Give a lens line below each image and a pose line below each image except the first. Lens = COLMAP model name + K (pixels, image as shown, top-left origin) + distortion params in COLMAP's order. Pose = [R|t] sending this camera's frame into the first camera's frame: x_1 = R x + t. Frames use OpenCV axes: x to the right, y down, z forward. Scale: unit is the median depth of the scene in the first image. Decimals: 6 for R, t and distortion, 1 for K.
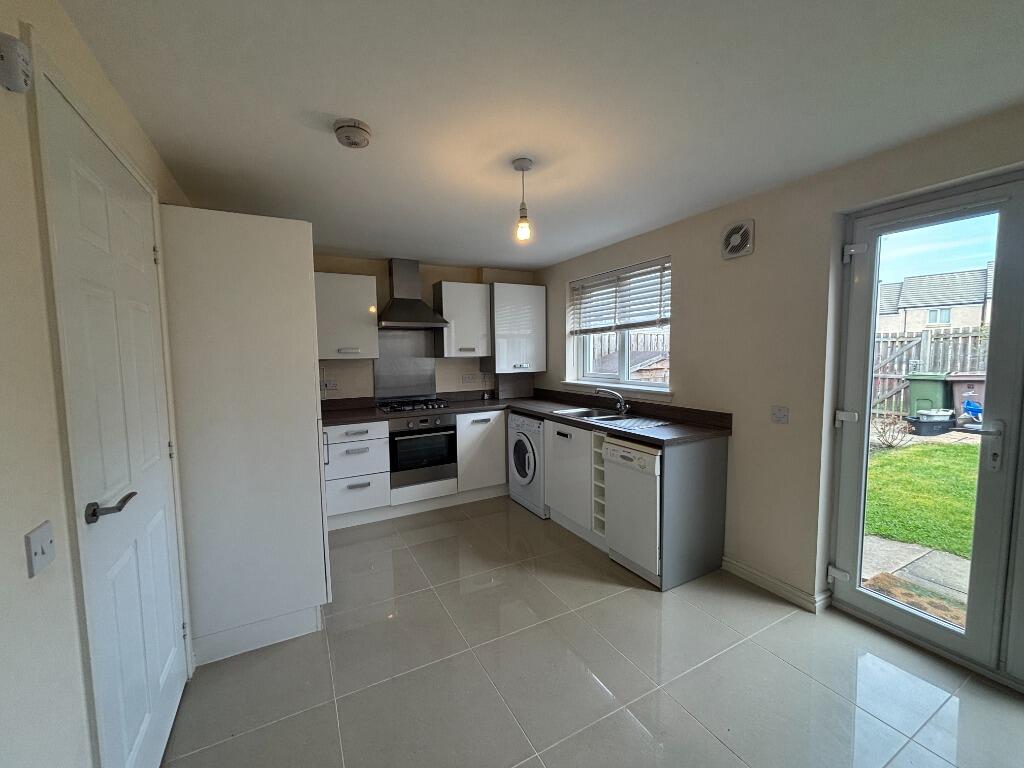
lens RADIAL K [[415.6, 0, 510.3], [0, 415.6, 386.5], [0, 0, 1]] dist [0.009209, -0.000176]
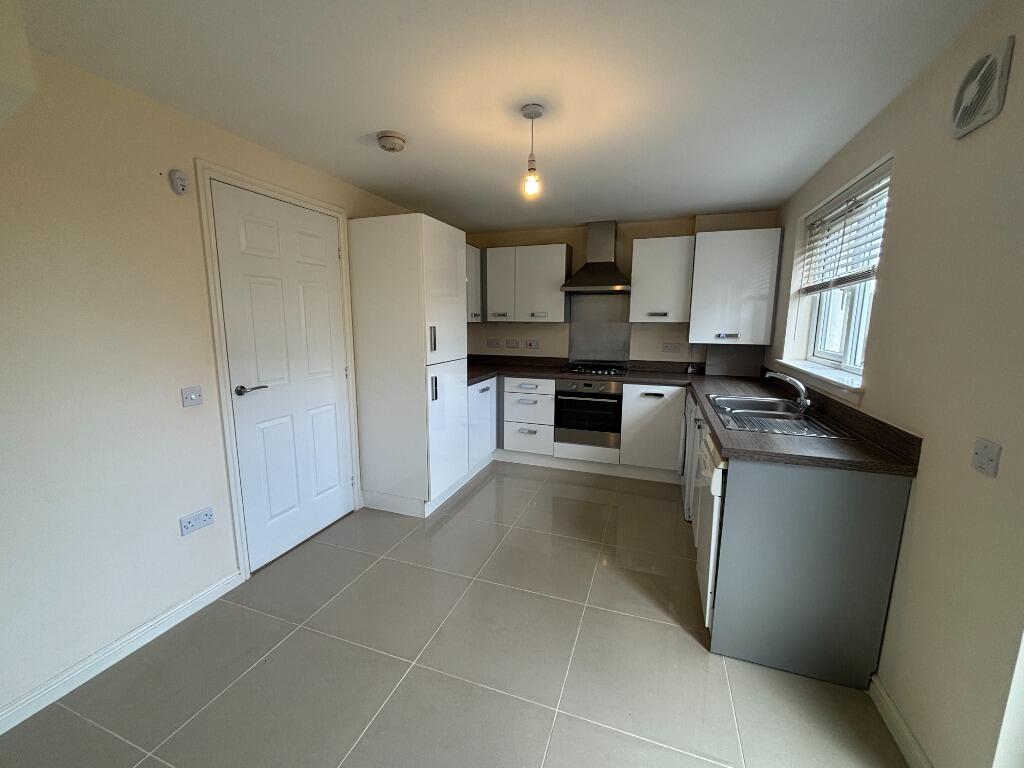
lens RADIAL K [[415.6, 0, 510.3], [0, 415.6, 386.5], [0, 0, 1]] dist [0.009209, -0.000176]
pose [[0.668479, 0.138577, -0.730707, 0.409546], [-0.076706, 0.990095, 0.117596, -0.018094], [0.739765, -0.022561, 0.672487, 0.178556]]
